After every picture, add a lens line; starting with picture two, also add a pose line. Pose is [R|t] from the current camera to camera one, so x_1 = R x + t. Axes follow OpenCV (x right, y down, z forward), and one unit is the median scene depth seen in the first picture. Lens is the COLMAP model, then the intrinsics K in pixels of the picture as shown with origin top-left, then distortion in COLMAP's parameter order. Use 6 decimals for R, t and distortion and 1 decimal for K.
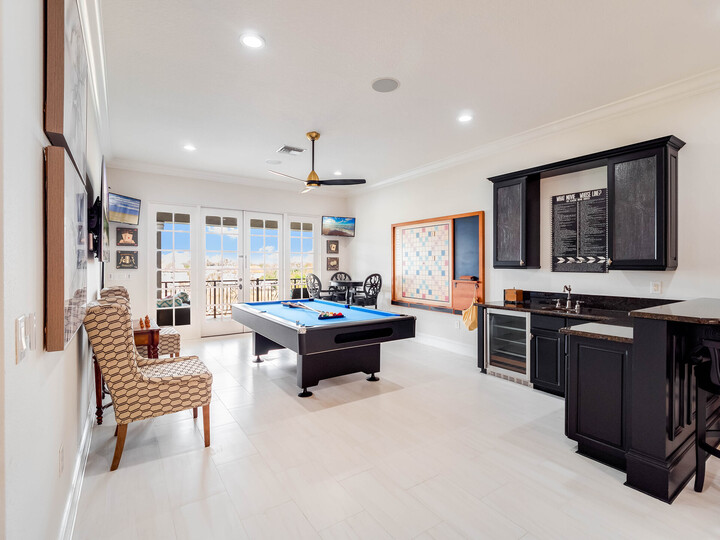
lens RADIAL K [[352.8, 0, 360.0], [0, 352.8, 270.0], [0, 0, 1]] dist [-0.000668, -0.000031]
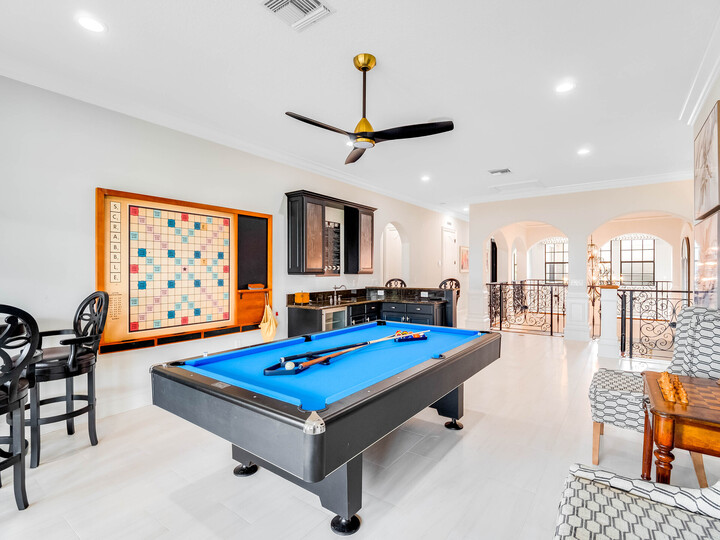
lens RADIAL K [[352.8, 0, 360.0], [0, 352.8, 270.0], [0, 0, 1]] dist [-0.000668, -0.000031]
pose [[-0.333512, 0.008631, 0.942706, -0.545188], [0.022059, 0.999756, -0.001350, -0.009721], [-0.942488, 0.020345, -0.333621, 0.933945]]
